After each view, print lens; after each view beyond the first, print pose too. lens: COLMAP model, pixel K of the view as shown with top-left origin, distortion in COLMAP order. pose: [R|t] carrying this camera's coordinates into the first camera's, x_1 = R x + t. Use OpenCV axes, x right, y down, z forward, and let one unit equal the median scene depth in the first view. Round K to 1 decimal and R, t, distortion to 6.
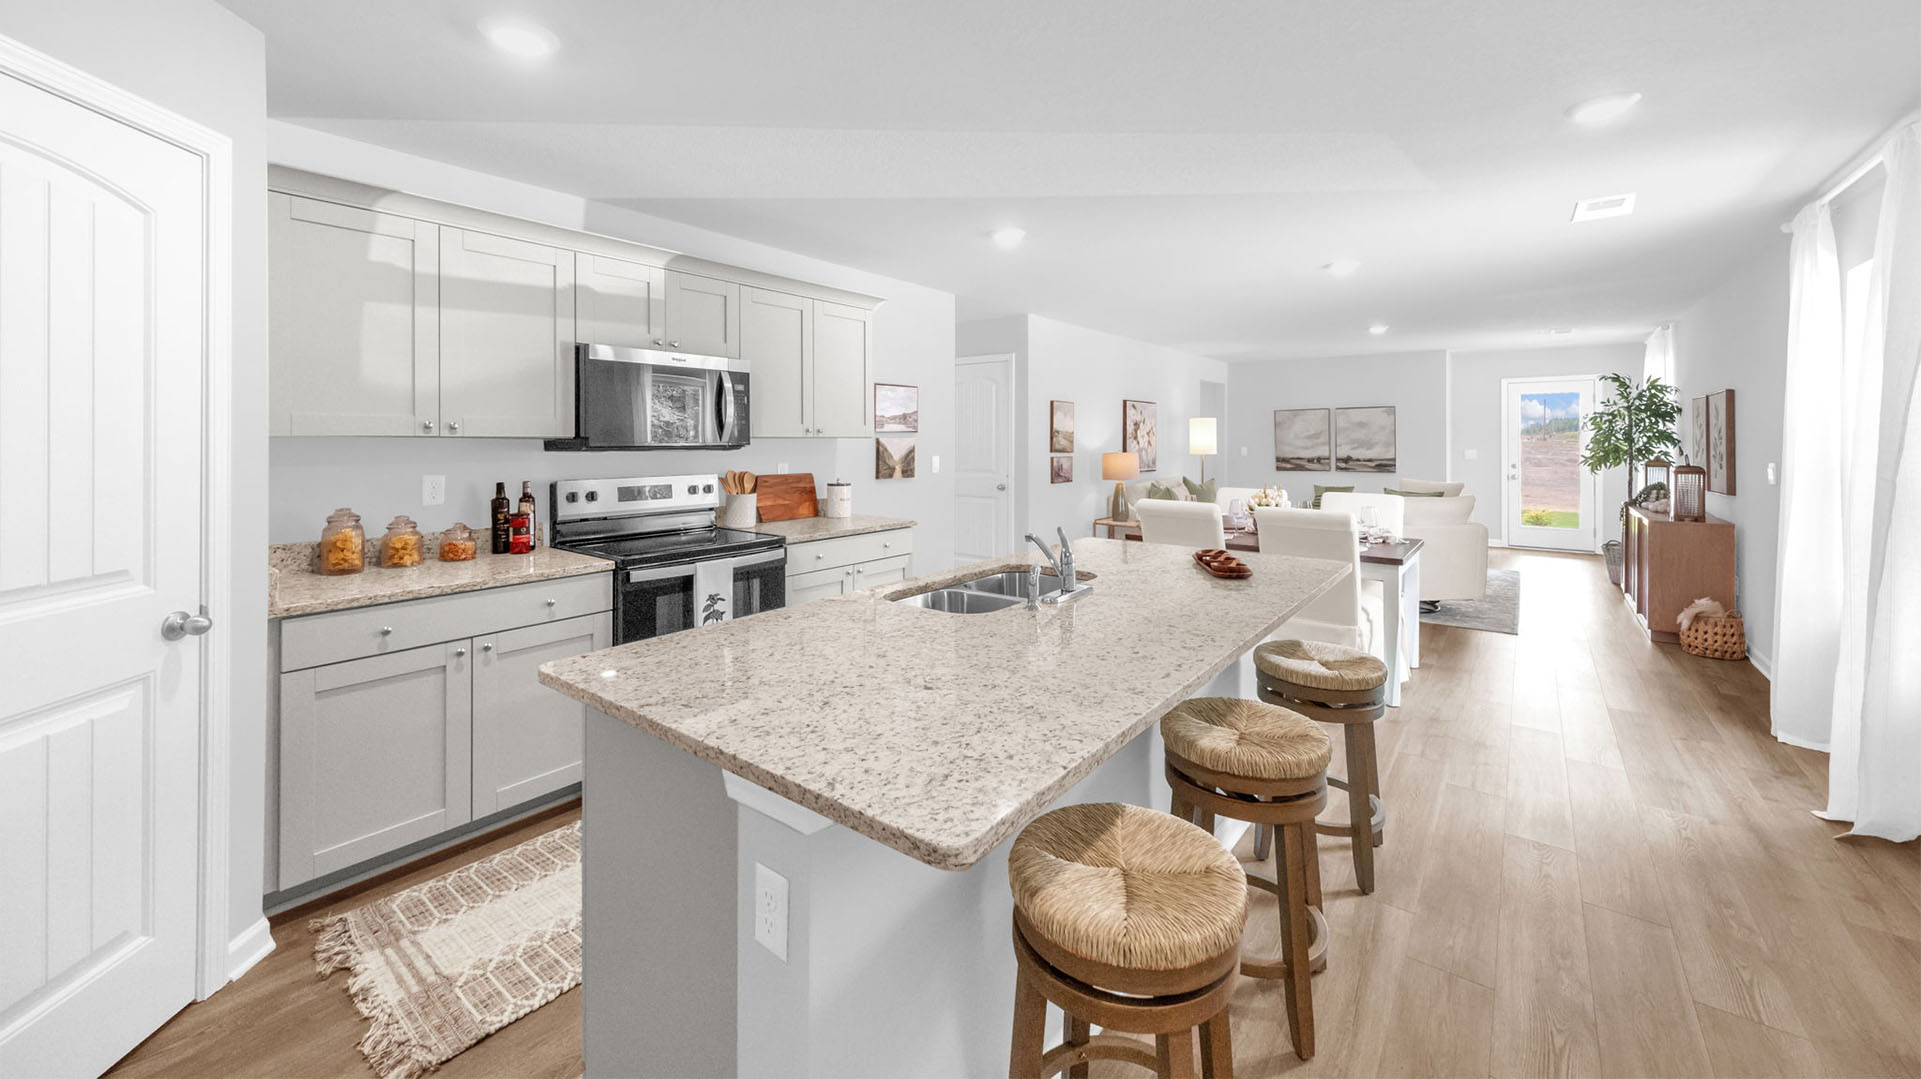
lens RADIAL K [[720.8, 0, 970.7], [0, 720.8, 440.4], [0, 0, 1]] dist [0.007668, -0.001528]
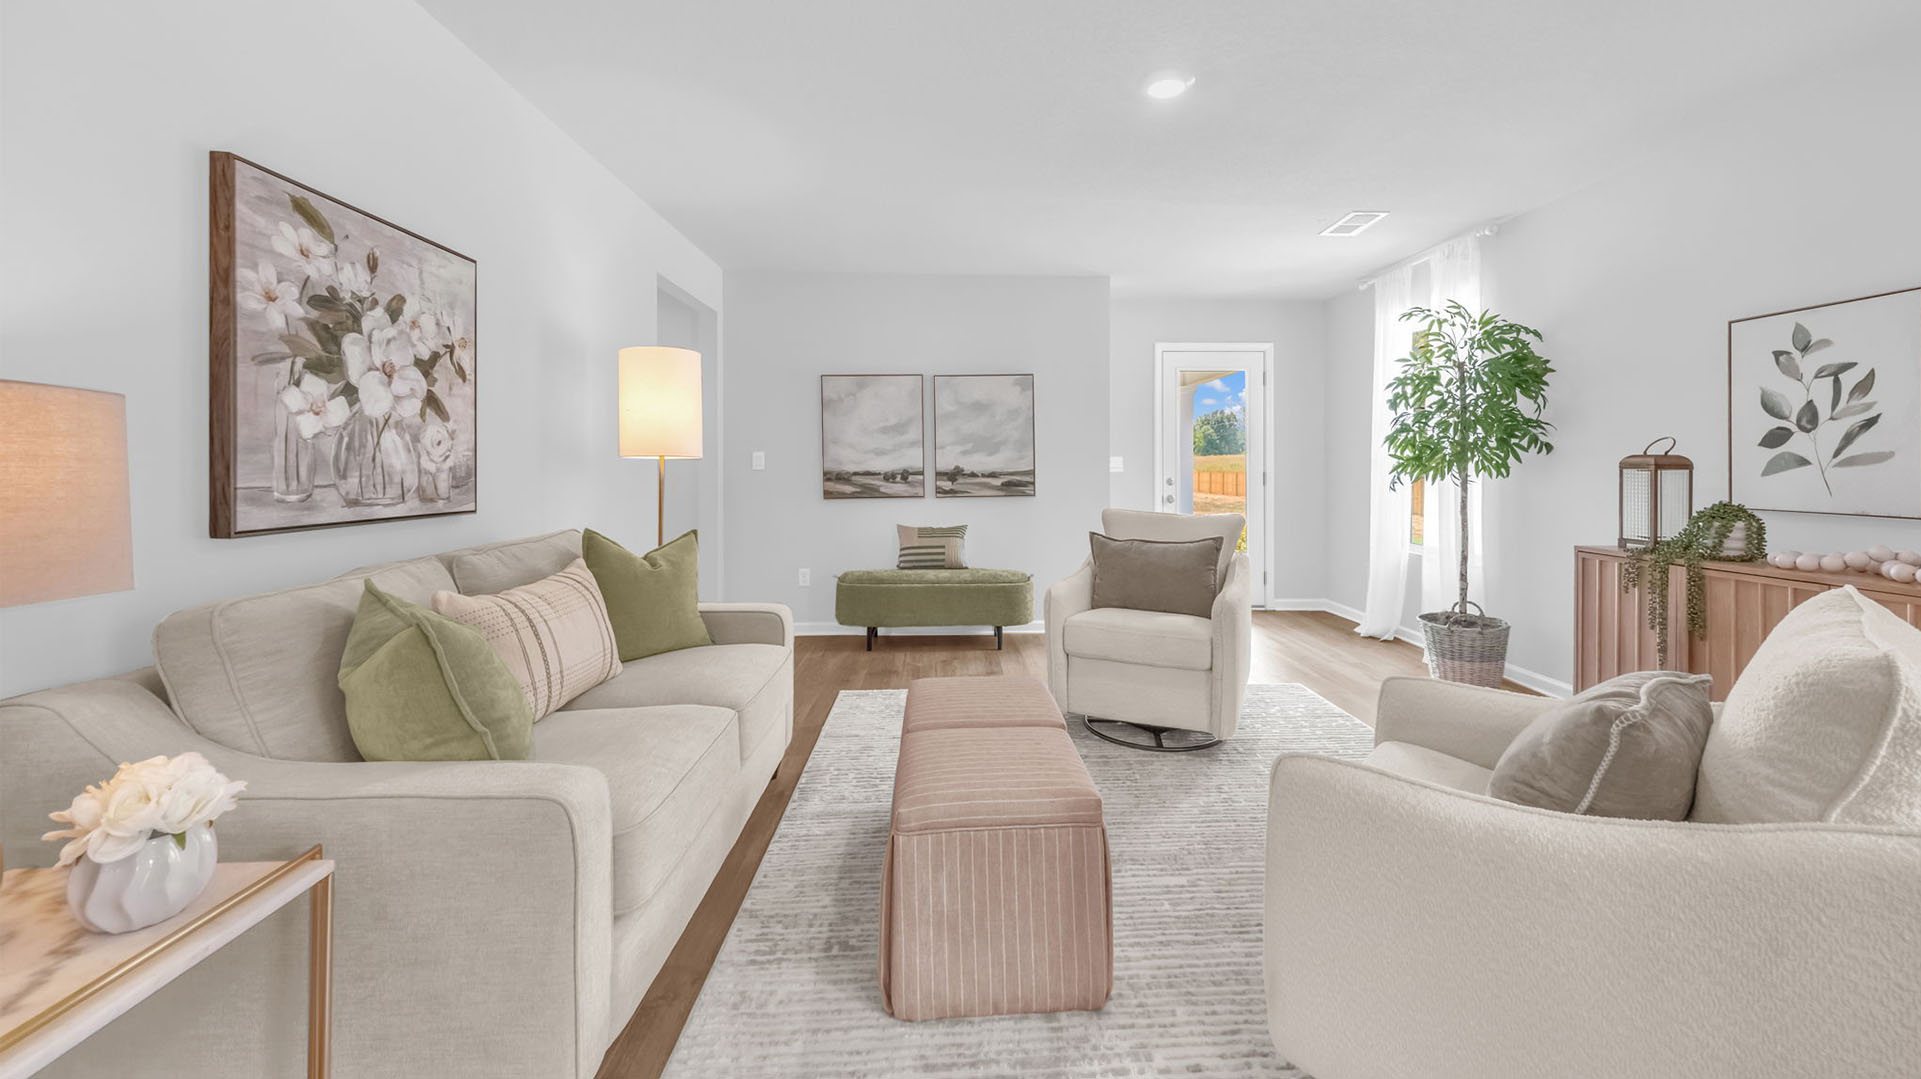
lens RADIAL K [[720.8, 0, 963.6], [0, 720.8, 475.2], [0, 0, 1]] dist [0.007668, -0.001528]
pose [[0.774023, -0.006162, 0.633128, 0.274776], [0.001523, 0.999968, 0.007871, 0.031857], [-0.633156, -0.005128, 0.774007, 0.819704]]
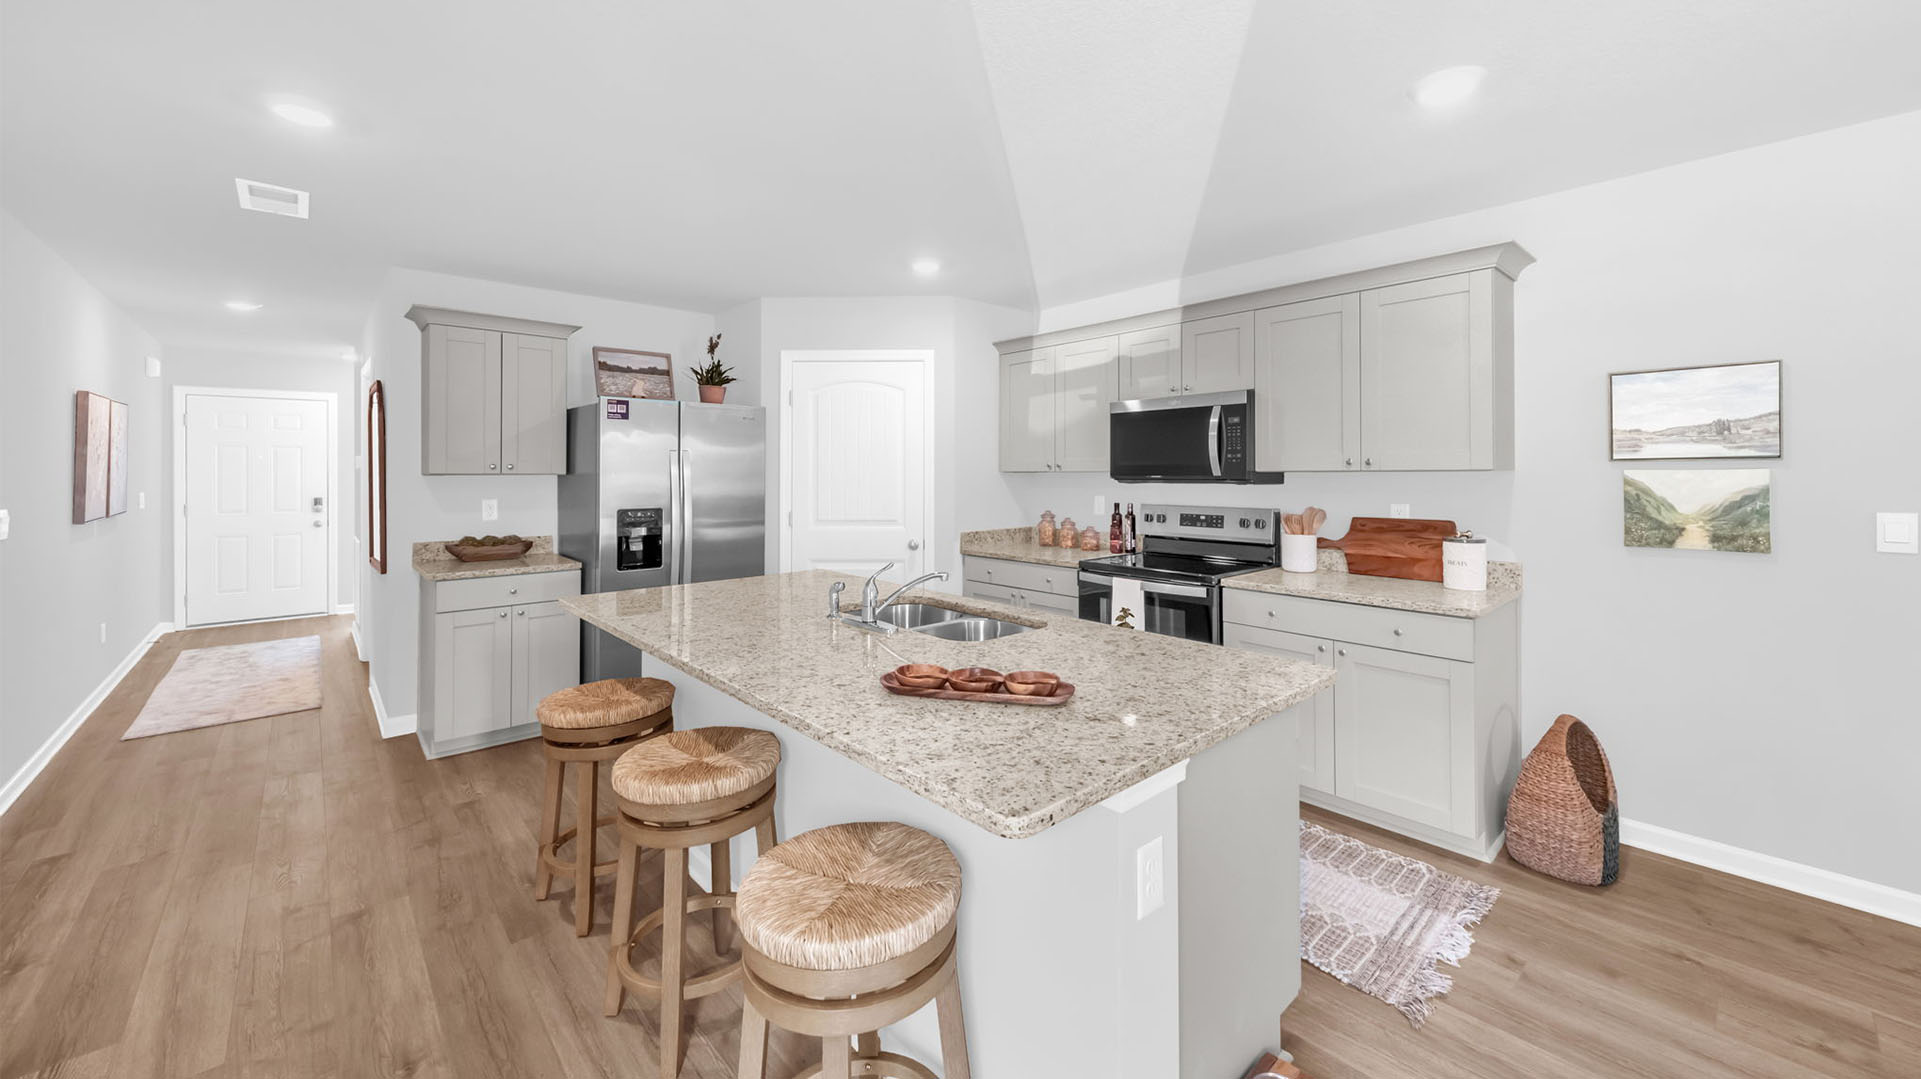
lens RADIAL K [[720.8, 0, 966.5], [0, 720.8, 469.4], [0, 0, 1]] dist [0.007668, -0.001528]
pose [[-0.186692, -0.004241, -0.982409, 0.360605], [-0.001328, 0.999991, -0.004064, -0.000979], [0.982418, 0.000546, -0.186696, 0.423703]]
